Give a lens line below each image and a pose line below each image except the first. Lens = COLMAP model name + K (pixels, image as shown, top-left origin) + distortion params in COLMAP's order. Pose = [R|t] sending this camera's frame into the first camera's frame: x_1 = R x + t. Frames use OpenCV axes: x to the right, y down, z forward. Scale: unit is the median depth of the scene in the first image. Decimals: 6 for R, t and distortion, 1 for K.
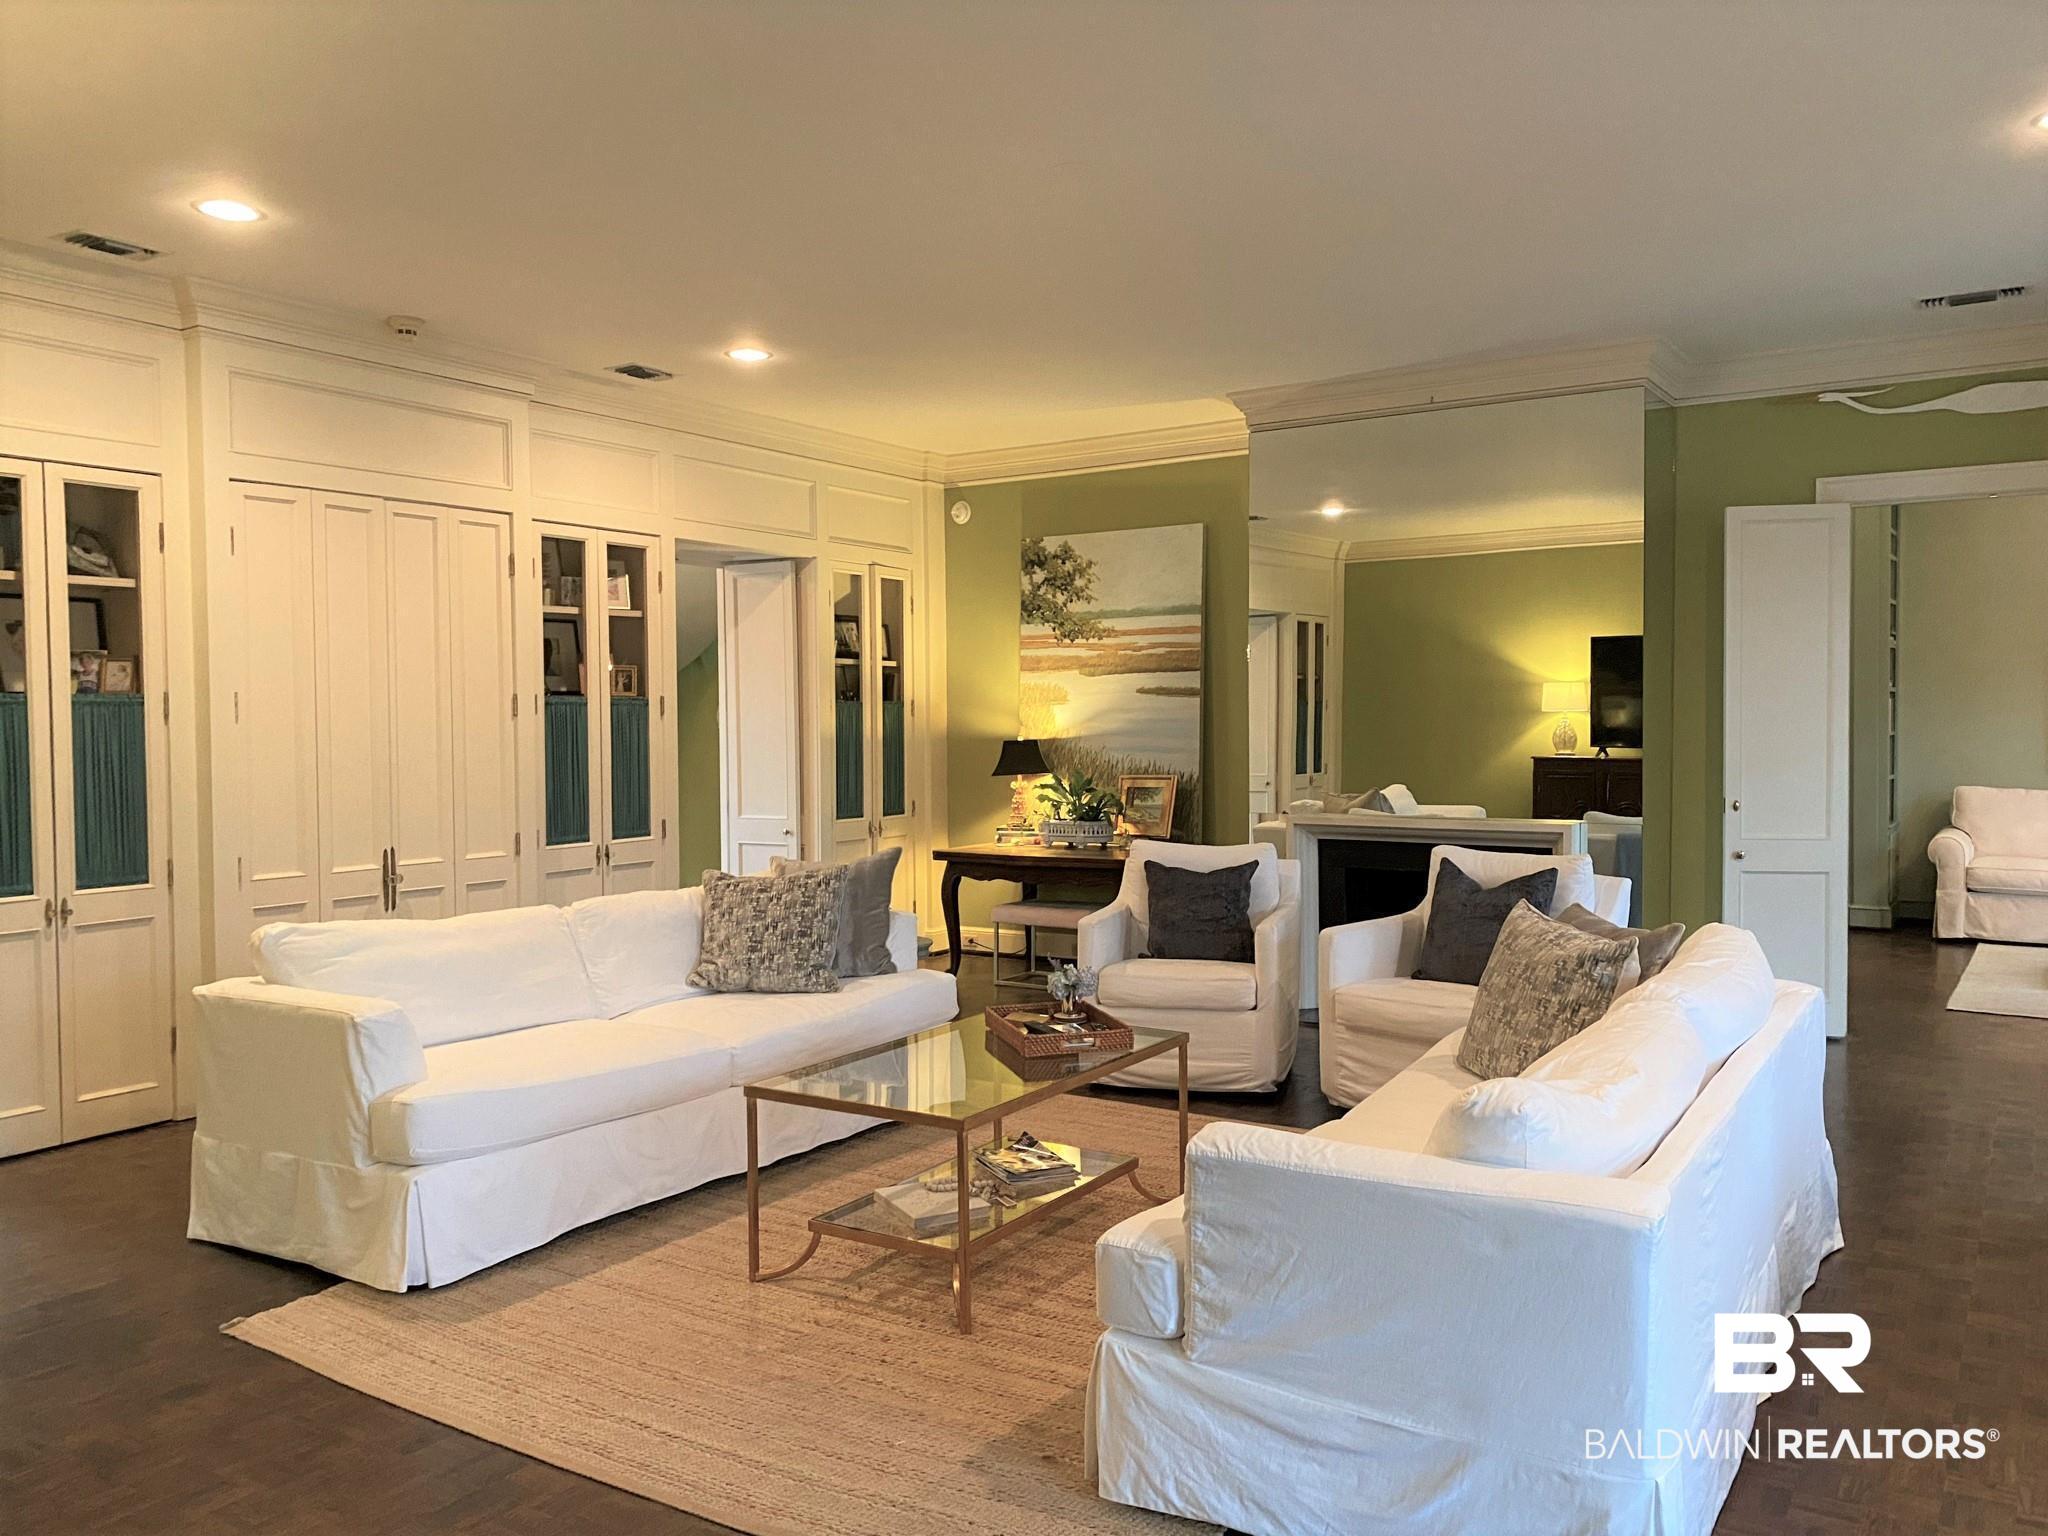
lens RADIAL K [[1567.2, 0, 1029.7], [0, 1567.2, 770.7], [0, 0, 1]] dist [0.030010, -0.020294]
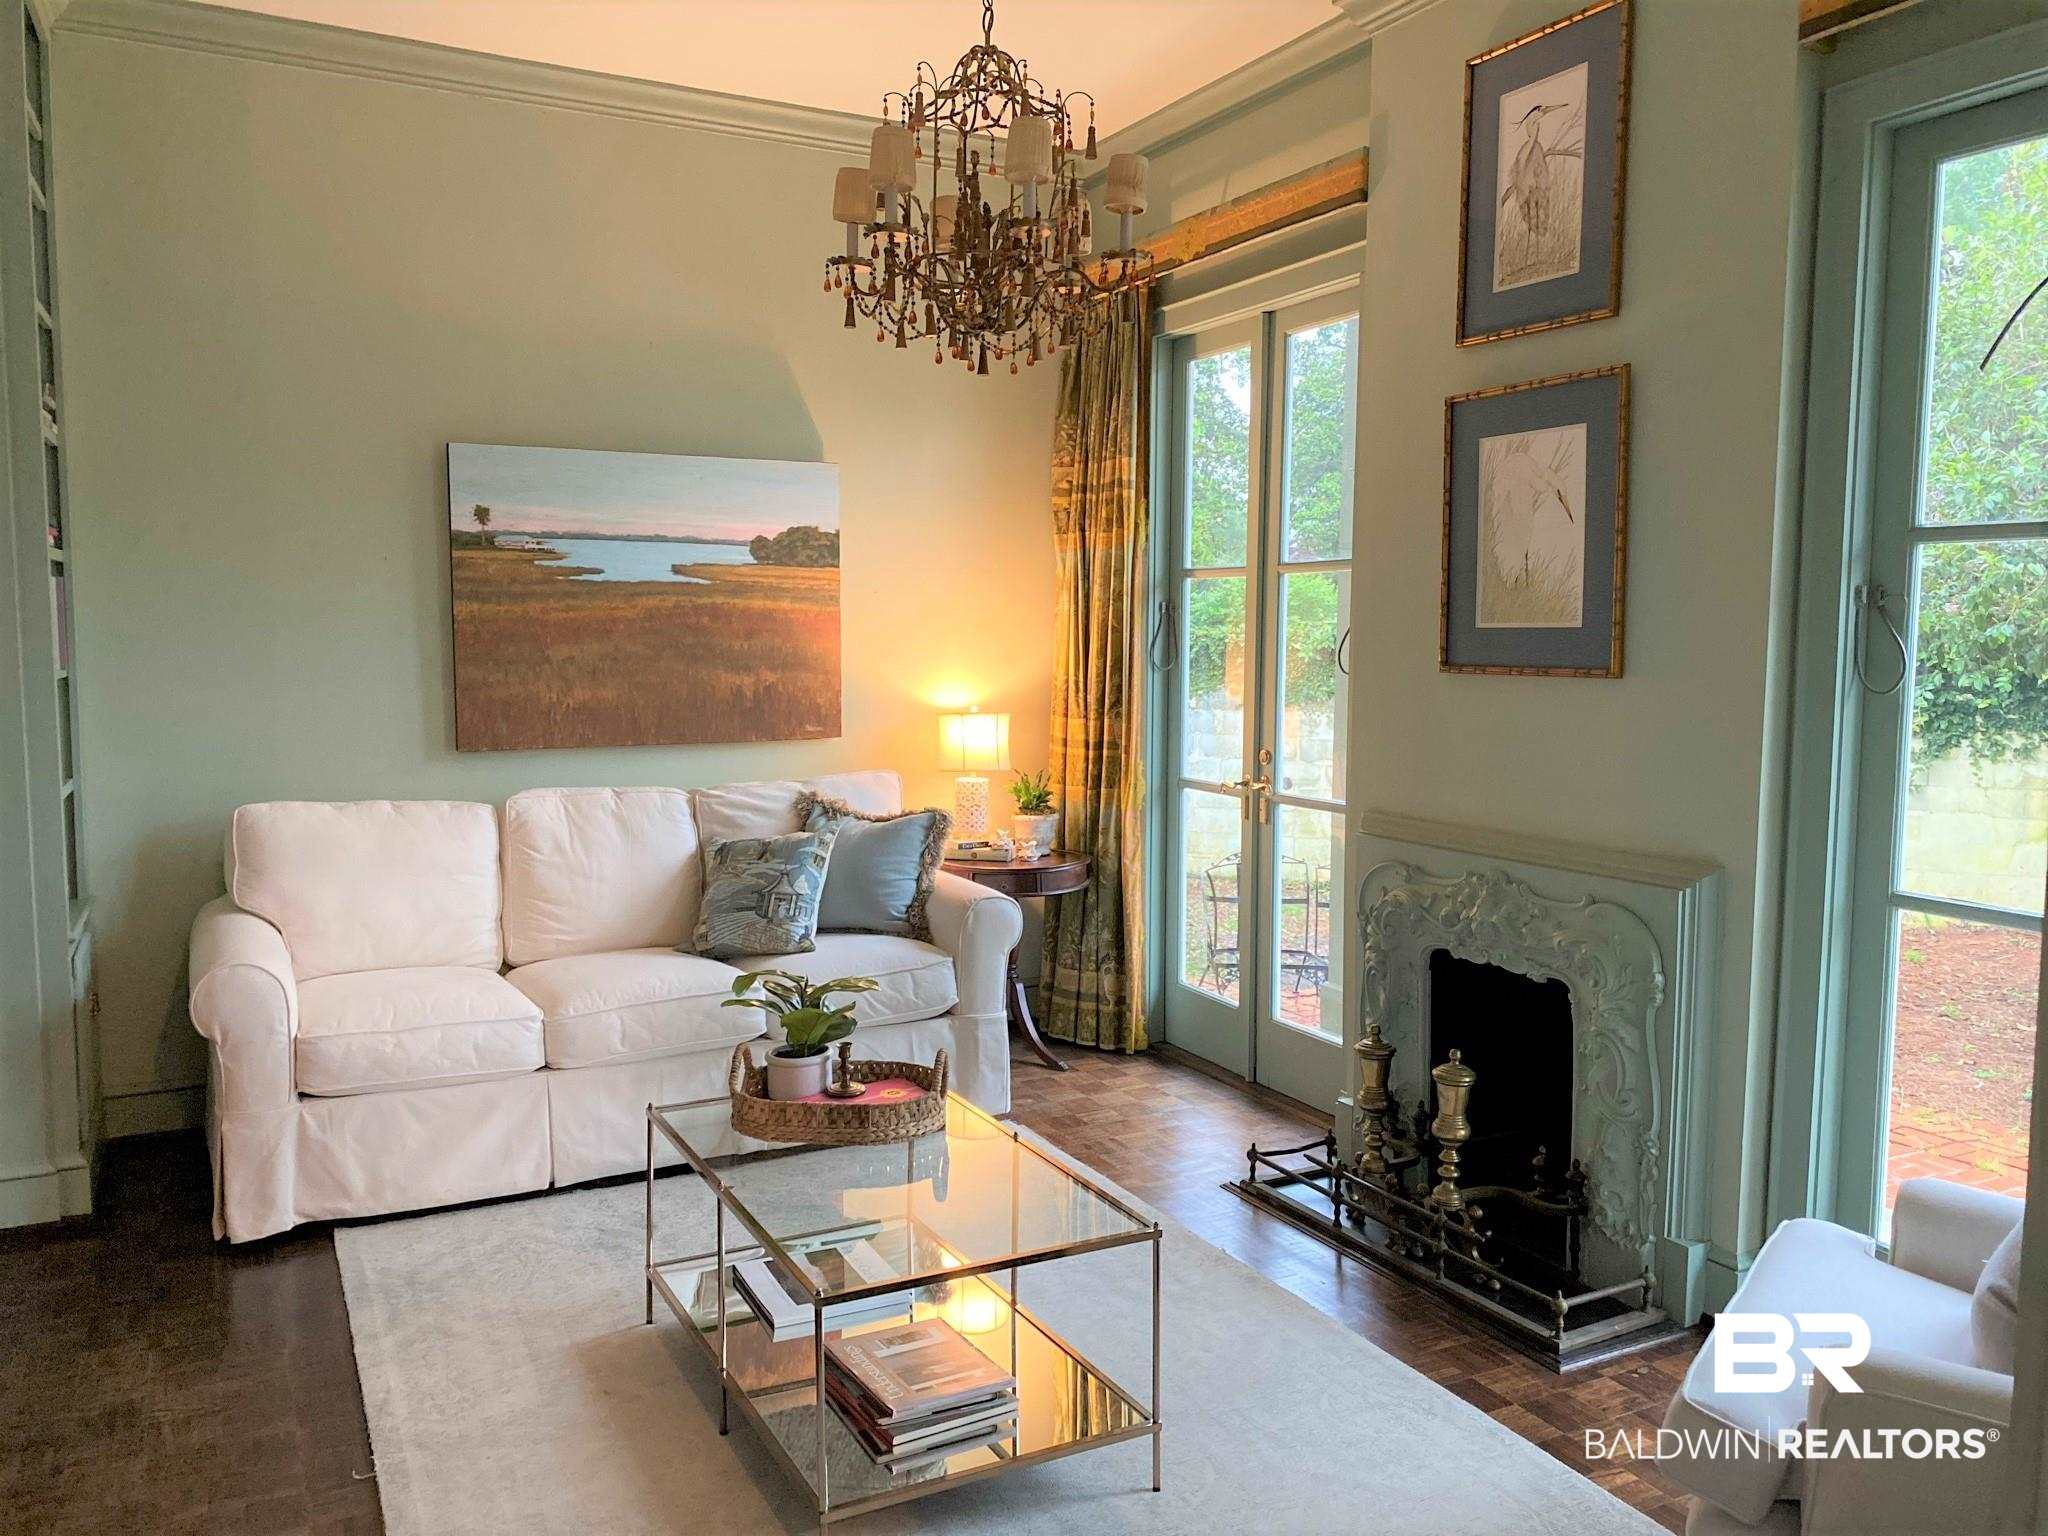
lens RADIAL K [[1567.2, 0, 1029.8], [0, 1567.2, 774.0], [0, 0, 1]] dist [0.030010, -0.020294]
pose [[0.496358, -0.058440, 0.866149, 0.347424], [0.024869, 0.998279, 0.053103, -0.013974], [-0.867762, -0.004818, 0.496957, 0.639323]]
